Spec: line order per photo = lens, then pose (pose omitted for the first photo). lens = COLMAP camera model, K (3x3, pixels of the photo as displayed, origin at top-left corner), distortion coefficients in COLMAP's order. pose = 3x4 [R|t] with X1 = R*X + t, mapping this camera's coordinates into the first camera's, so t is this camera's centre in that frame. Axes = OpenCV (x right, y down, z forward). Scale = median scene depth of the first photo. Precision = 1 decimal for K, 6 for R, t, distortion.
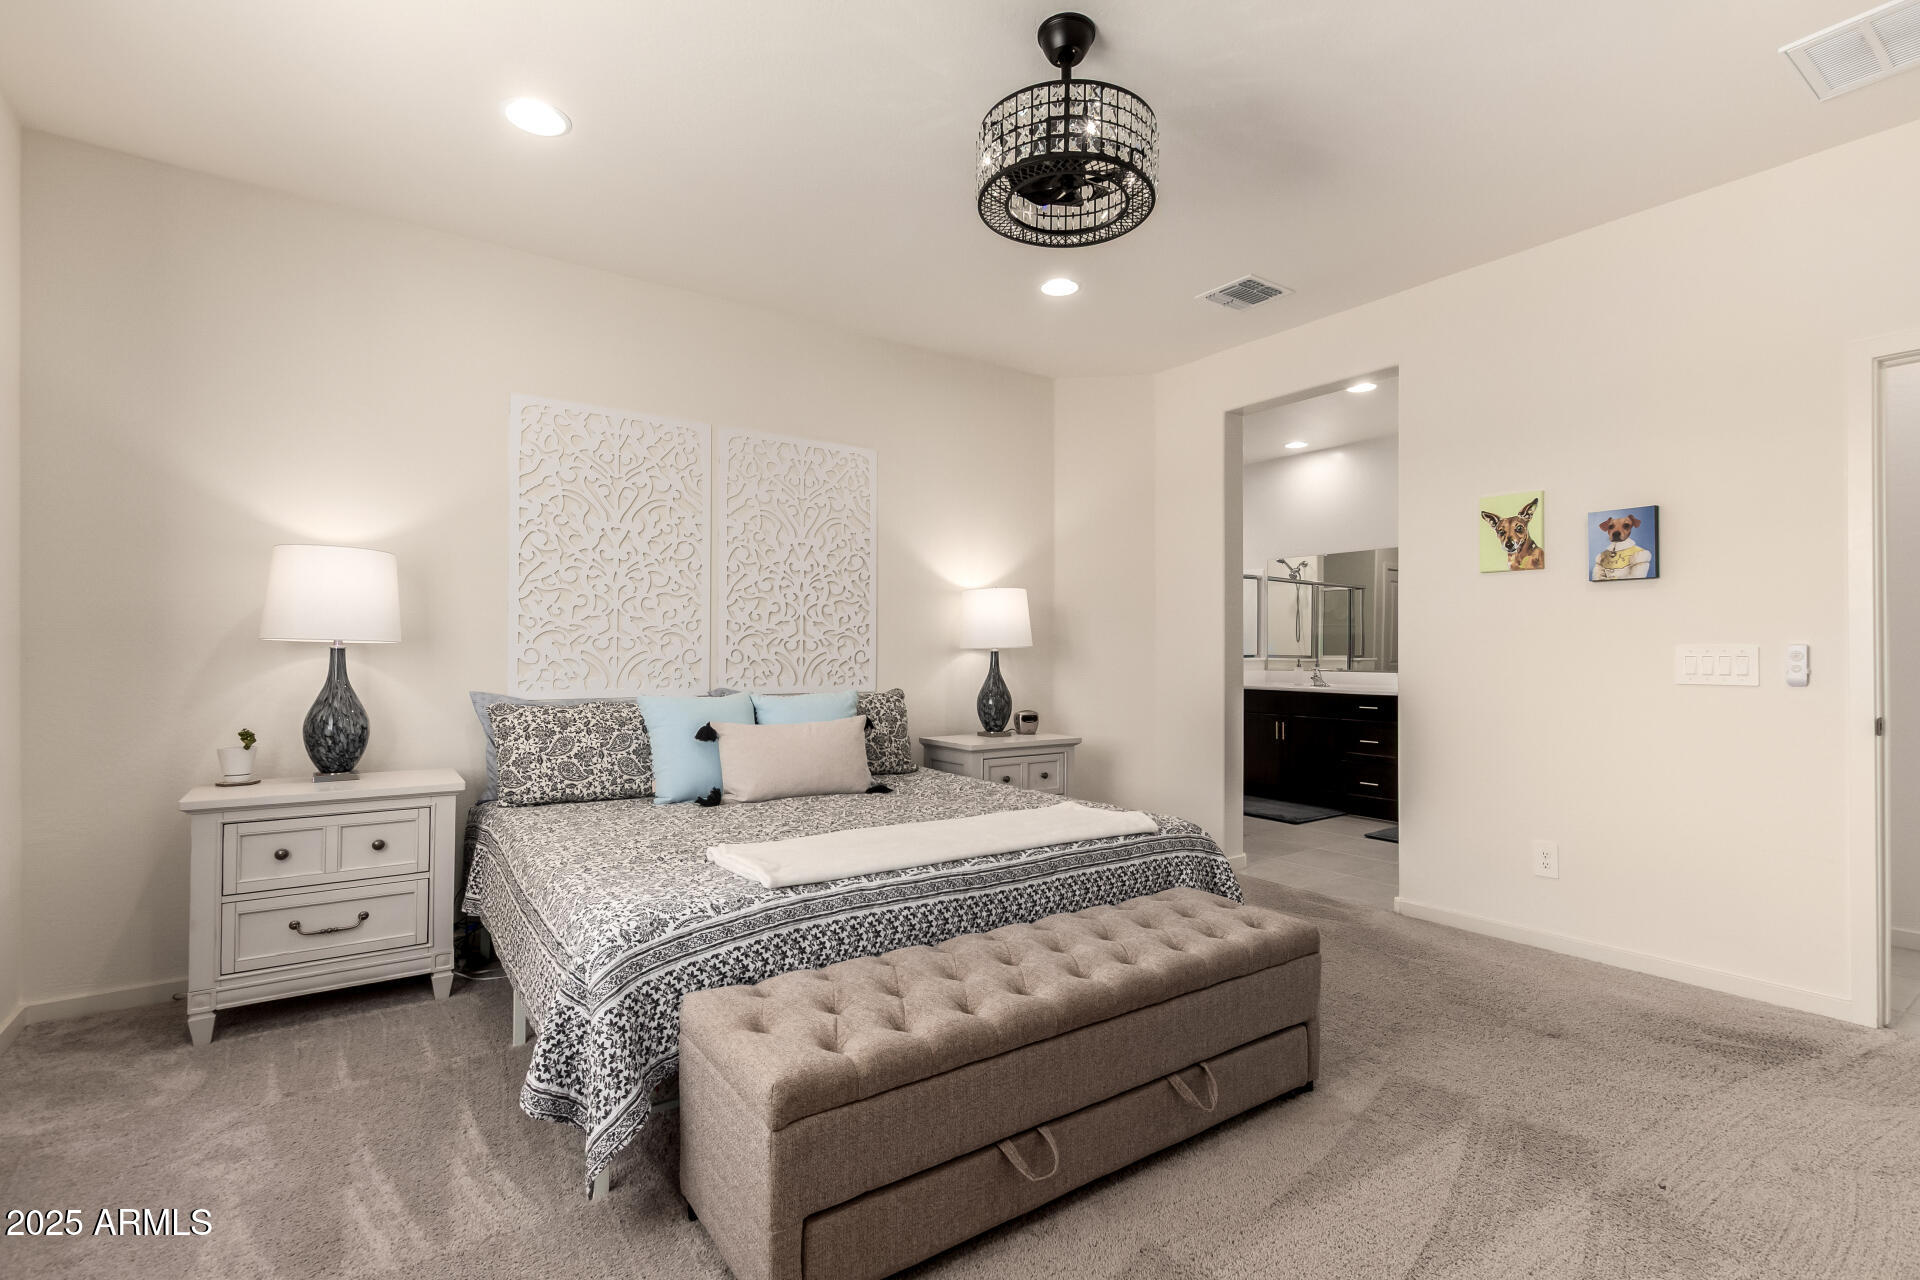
lens RADIAL K [[886.2, 0, 961.9], [0, 886.2, 647.4], [0, 0, 1]] dist [-0.000655, 0.000000]
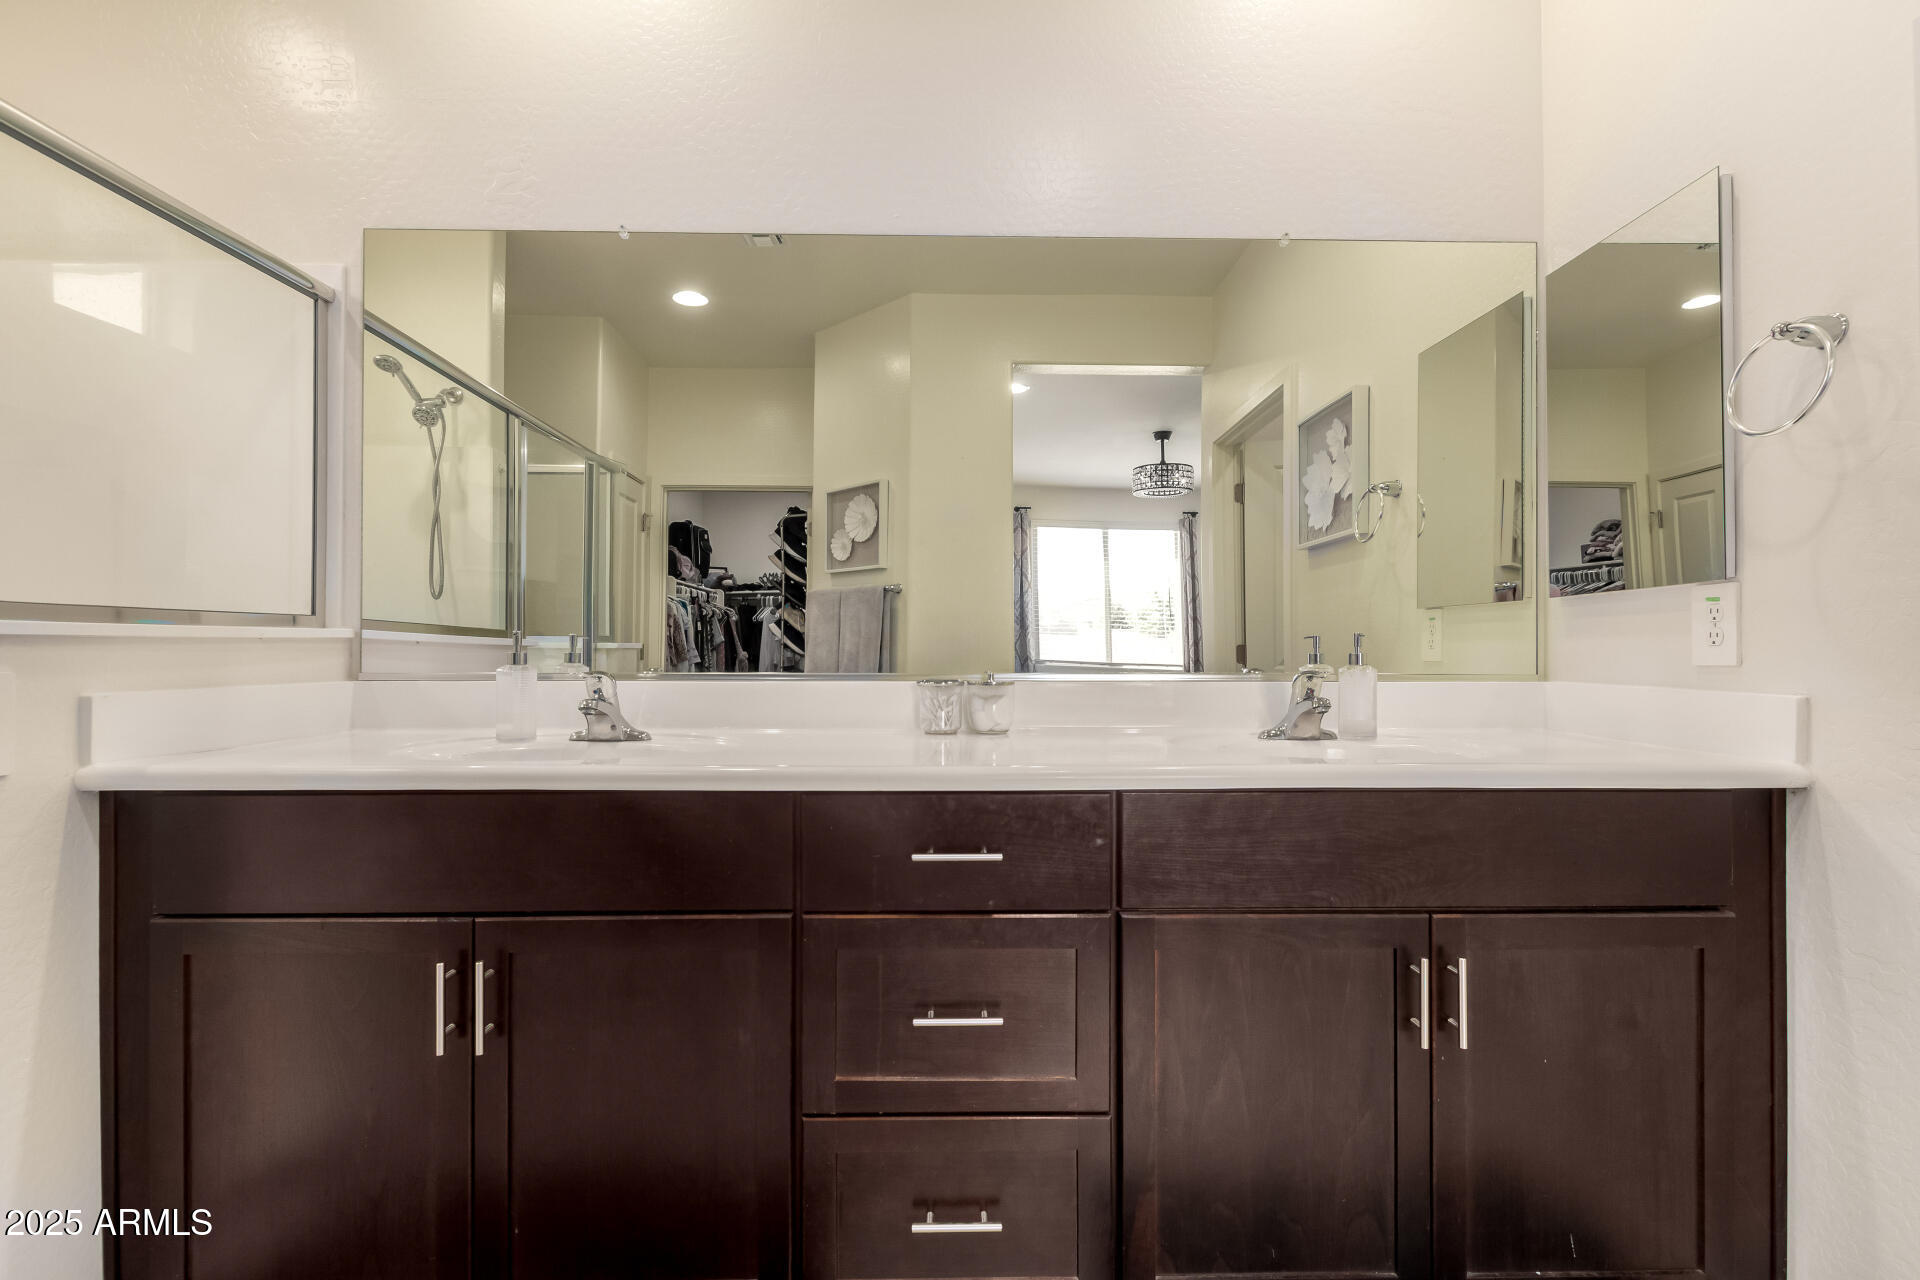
lens RADIAL K [[886.2, 0, 961.9], [0, 886.2, 647.4], [0, 0, 1]] dist [-0.000655, 0.000000]
pose [[0.569534, 0.003941, 0.821959, 0.327045], [-0.002926, 0.999992, -0.002768, 0.022918], [-0.821963, -0.000828, 0.569540, 0.992852]]
